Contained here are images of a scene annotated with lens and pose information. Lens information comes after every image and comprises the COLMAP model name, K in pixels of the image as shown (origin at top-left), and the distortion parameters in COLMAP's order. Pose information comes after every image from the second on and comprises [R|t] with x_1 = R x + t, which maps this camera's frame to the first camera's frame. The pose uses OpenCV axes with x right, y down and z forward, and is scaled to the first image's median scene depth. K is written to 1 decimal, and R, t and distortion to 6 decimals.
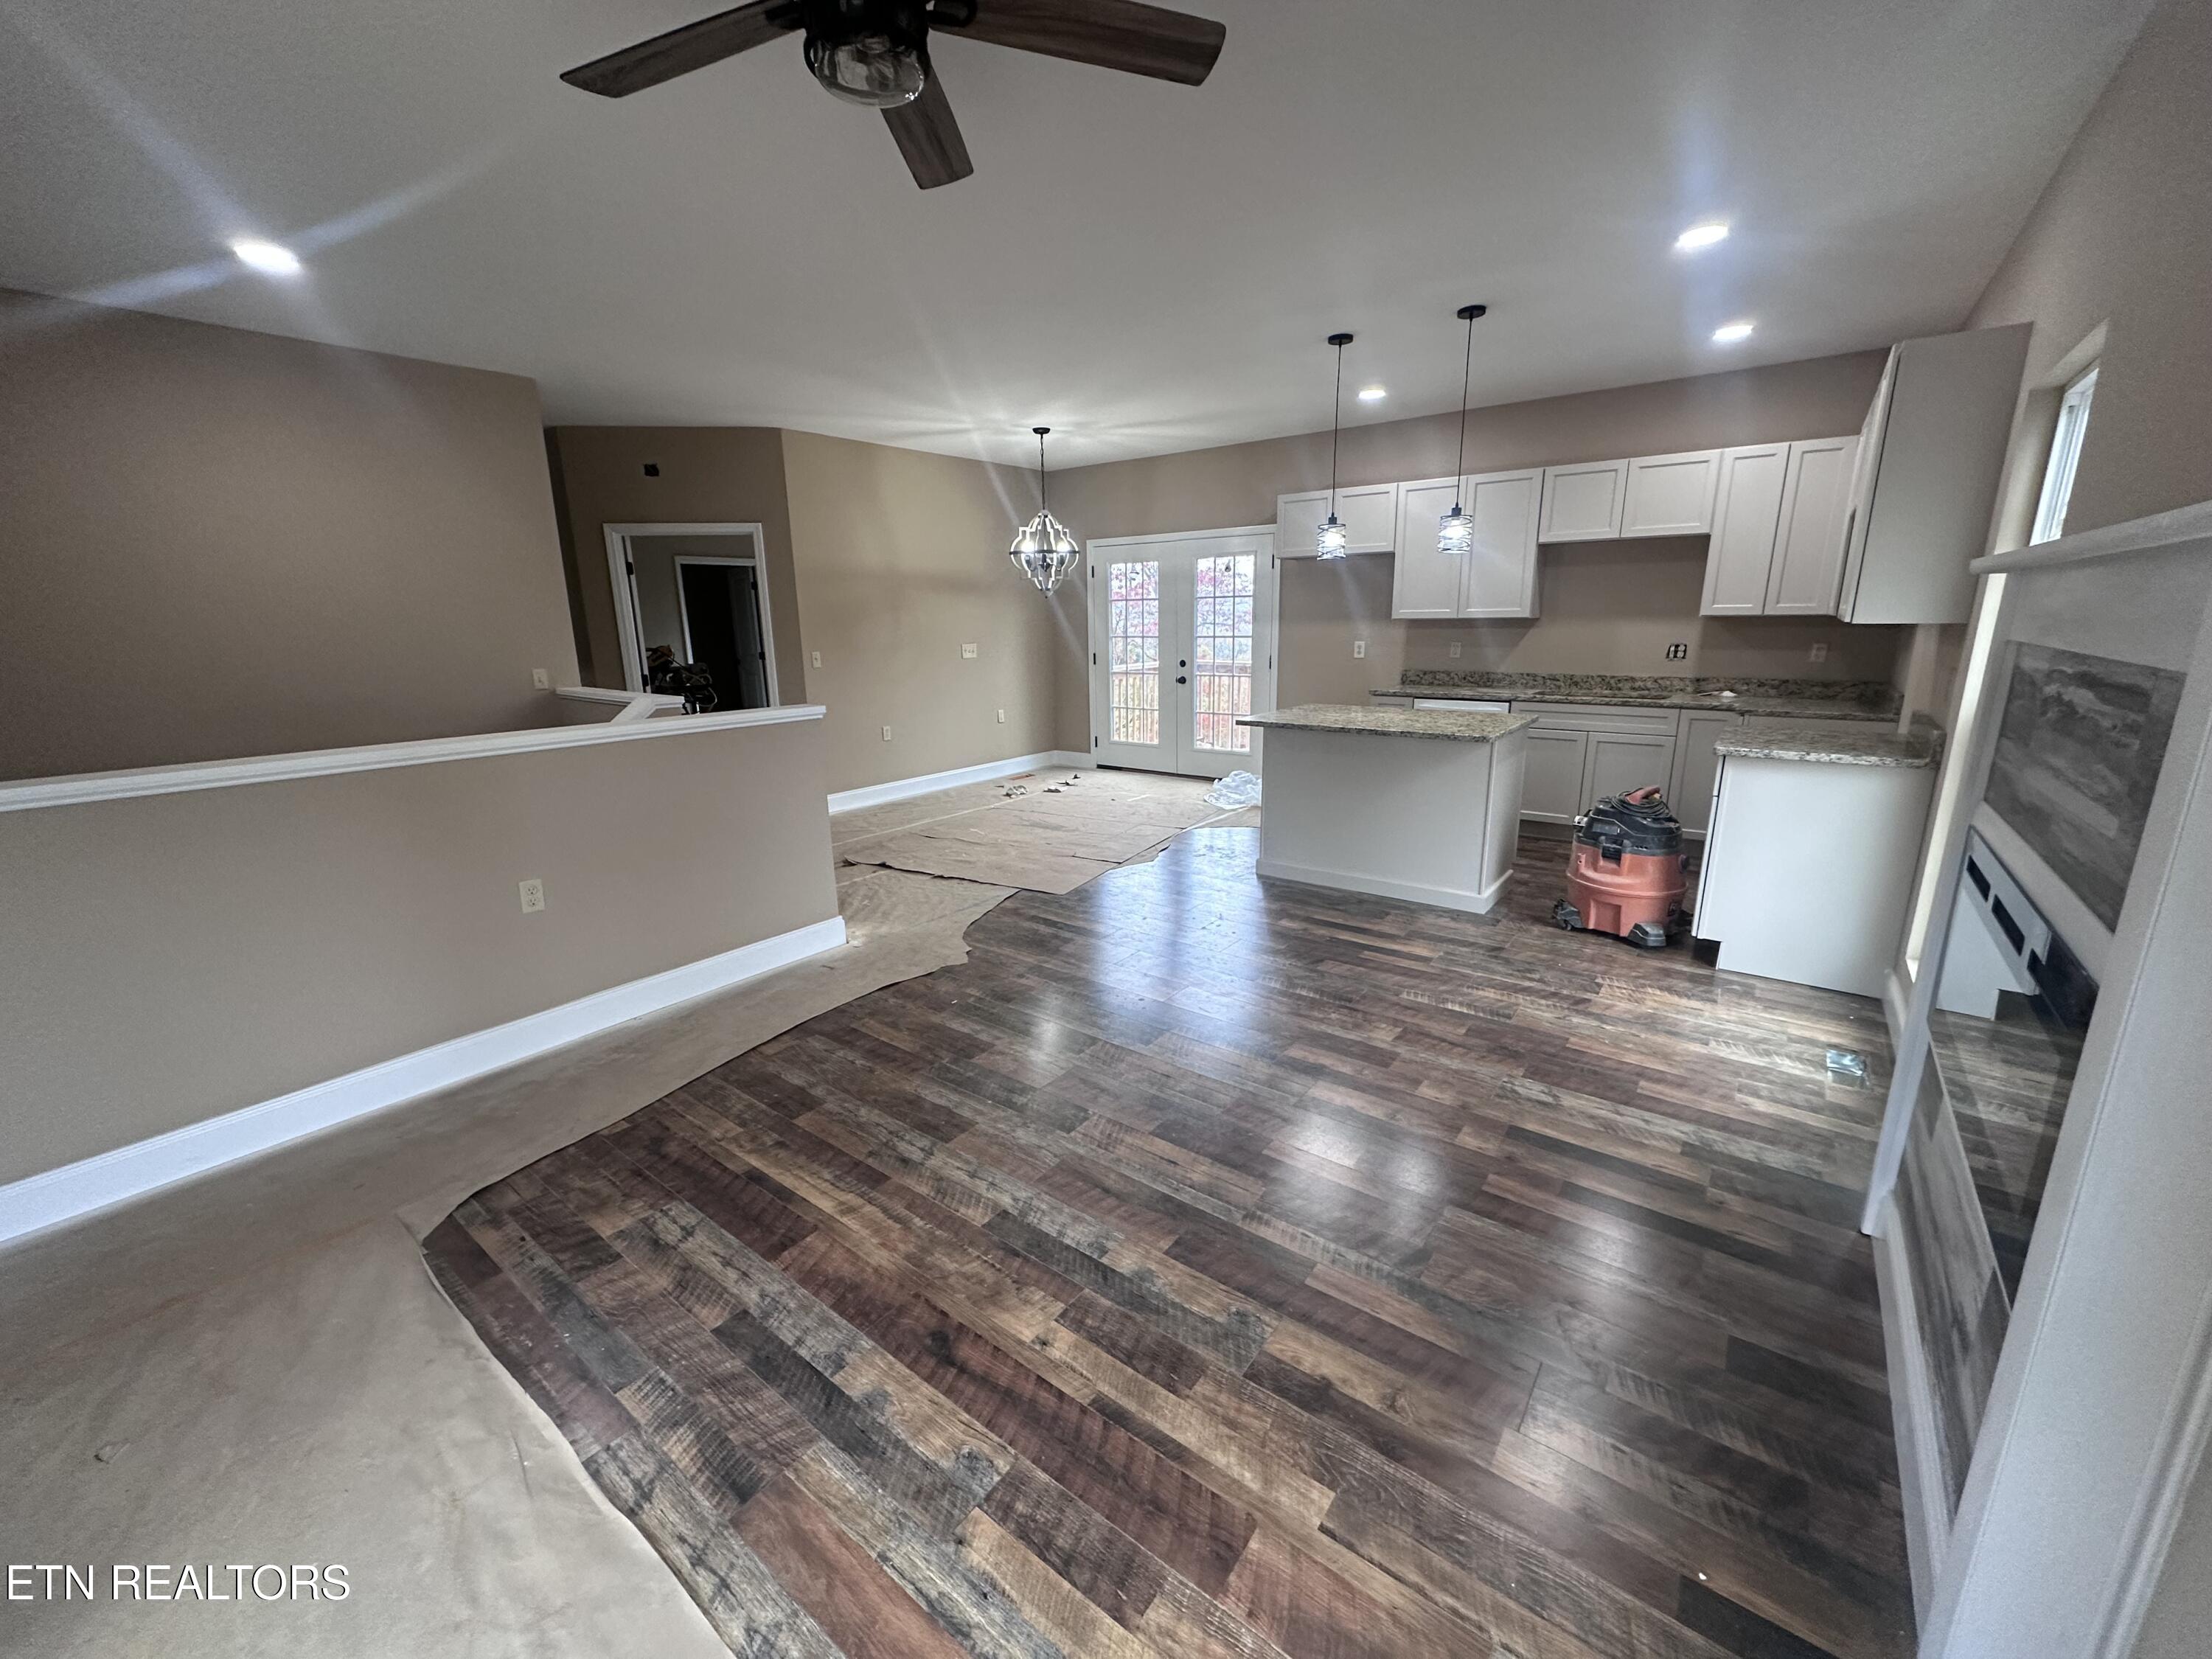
lens RADIAL K [[878.3, 0, 1106.0], [0, 878.3, 829.5], [0, 0, 1]] dist [-0.001710, 0.000180]
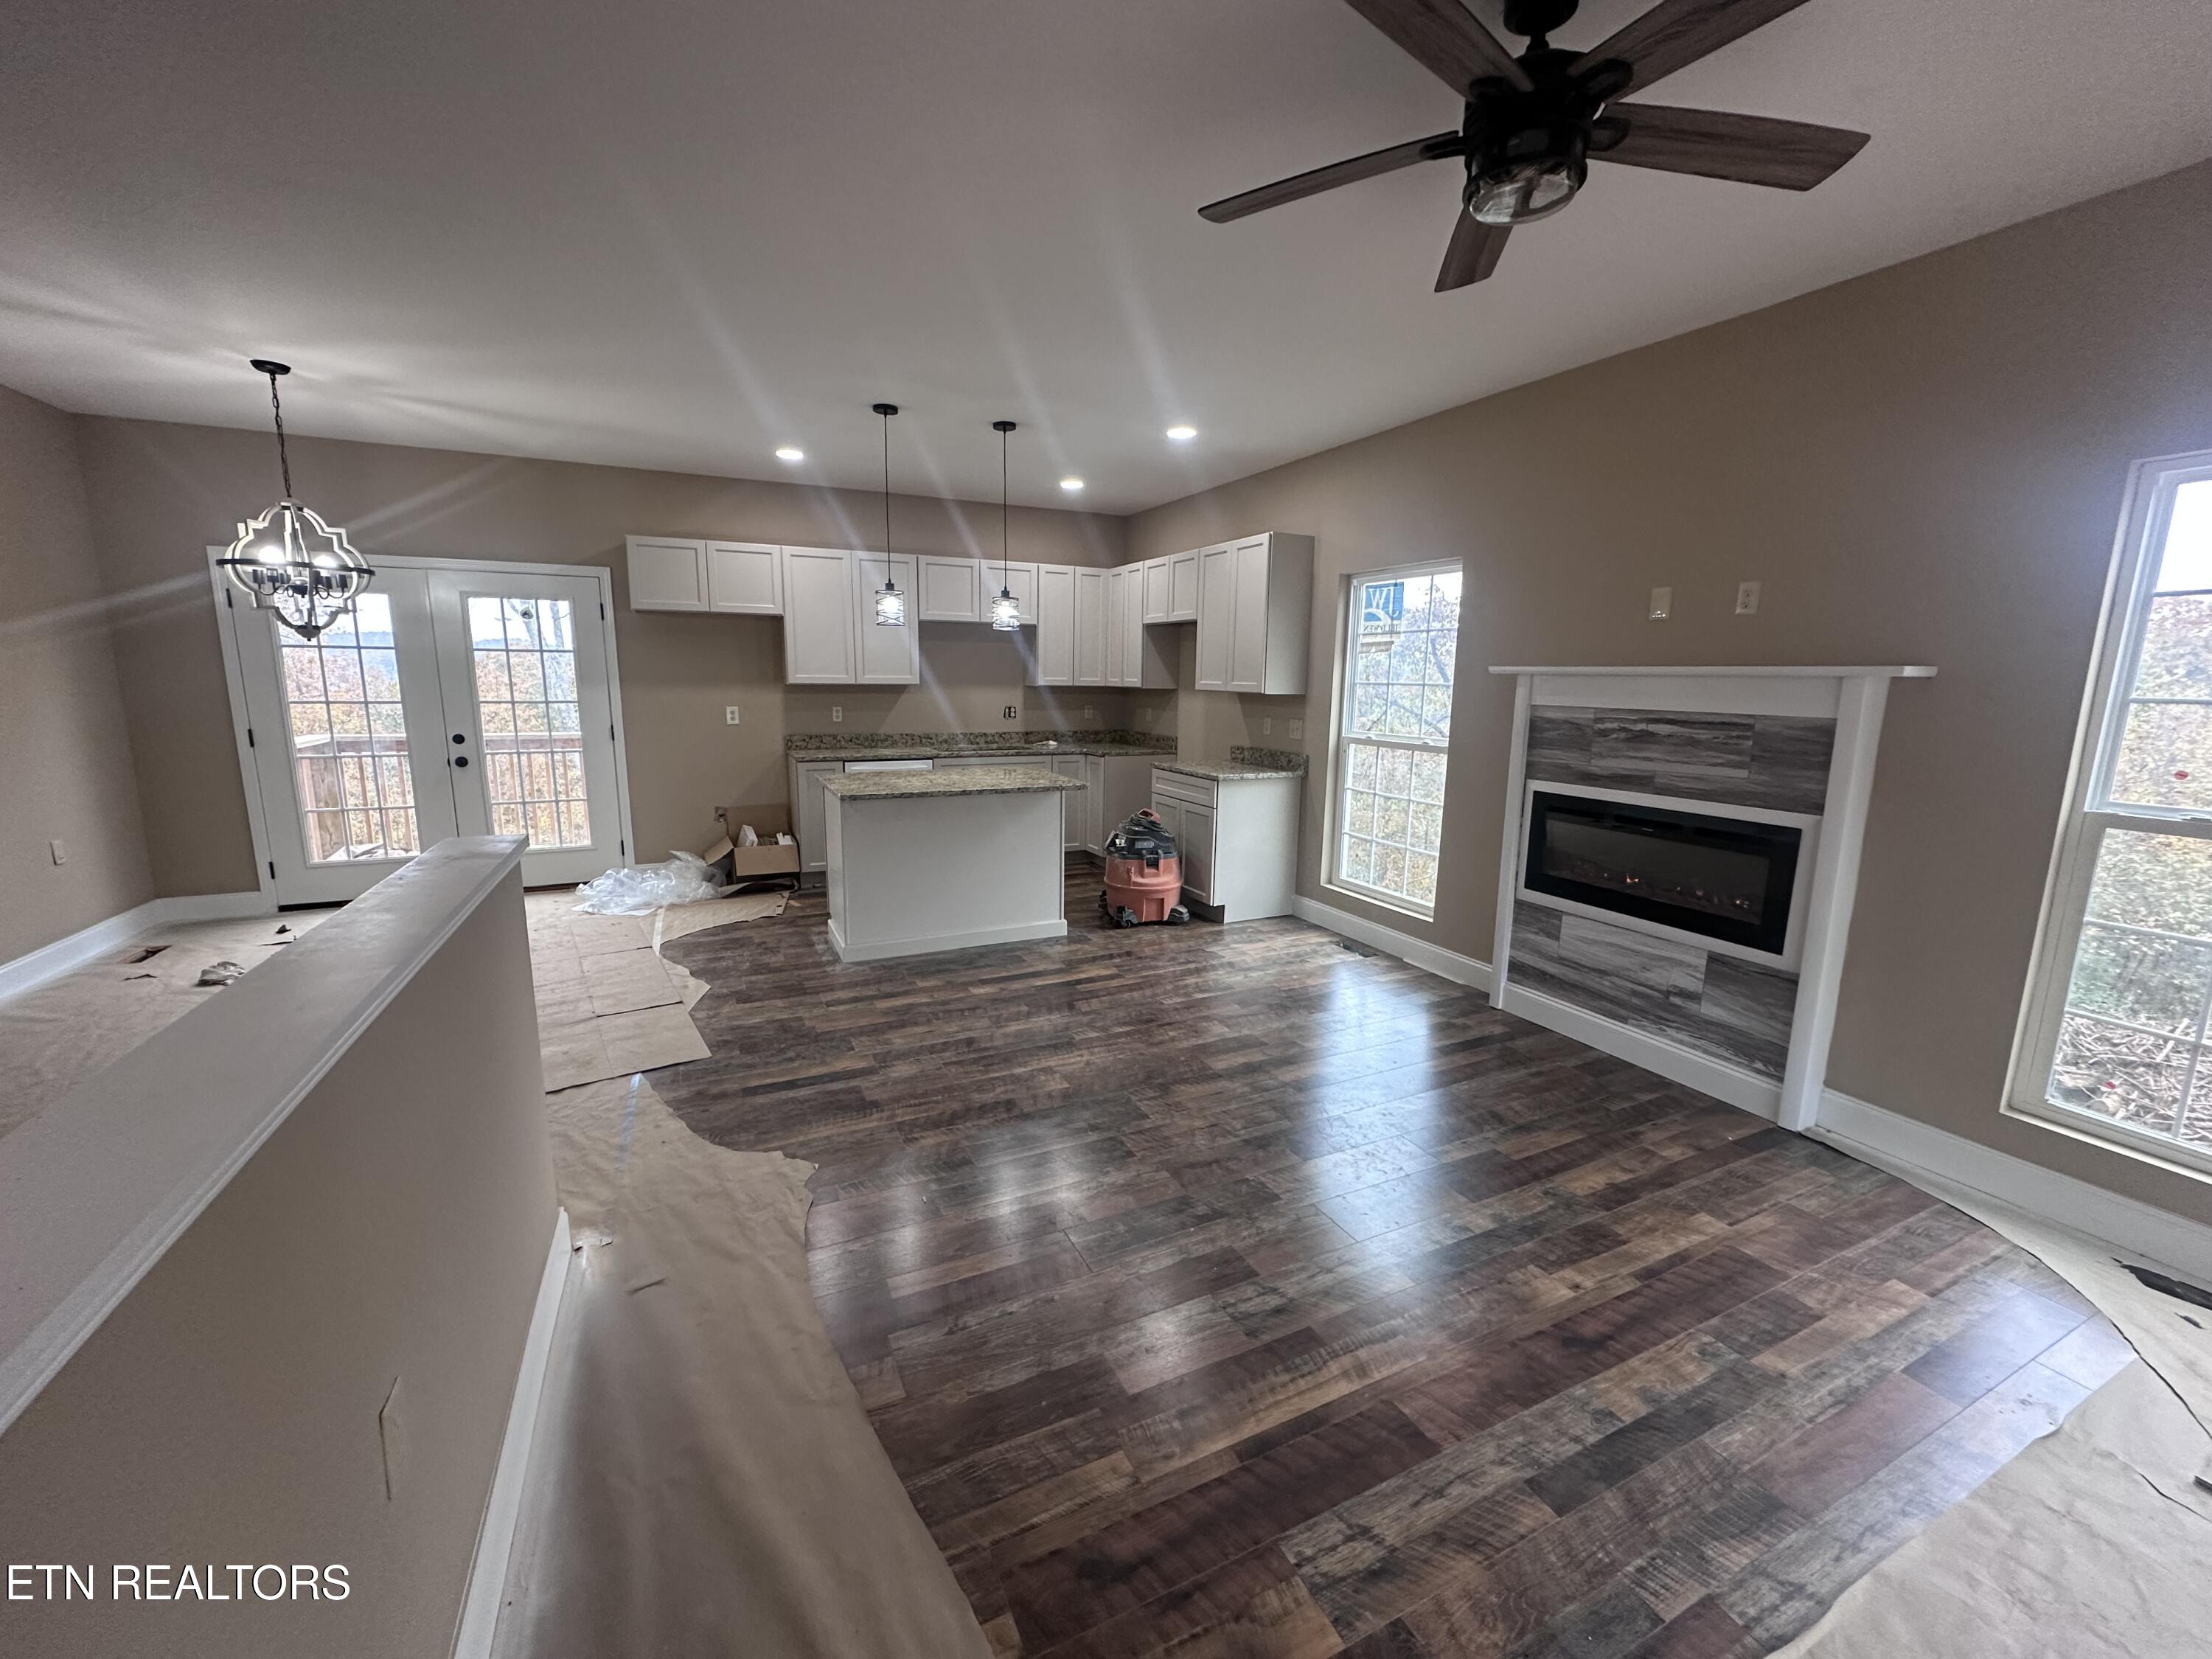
lens RADIAL K [[878.3, 0, 1106.0], [0, 878.3, 829.5], [0, 0, 1]] dist [-0.001710, 0.000180]
pose [[0.449444, -0.132823, 0.883379, -0.655757], [0.192092, 0.980121, 0.049636, -0.104450], [-0.872411, 0.147381, 0.466024, 0.444675]]
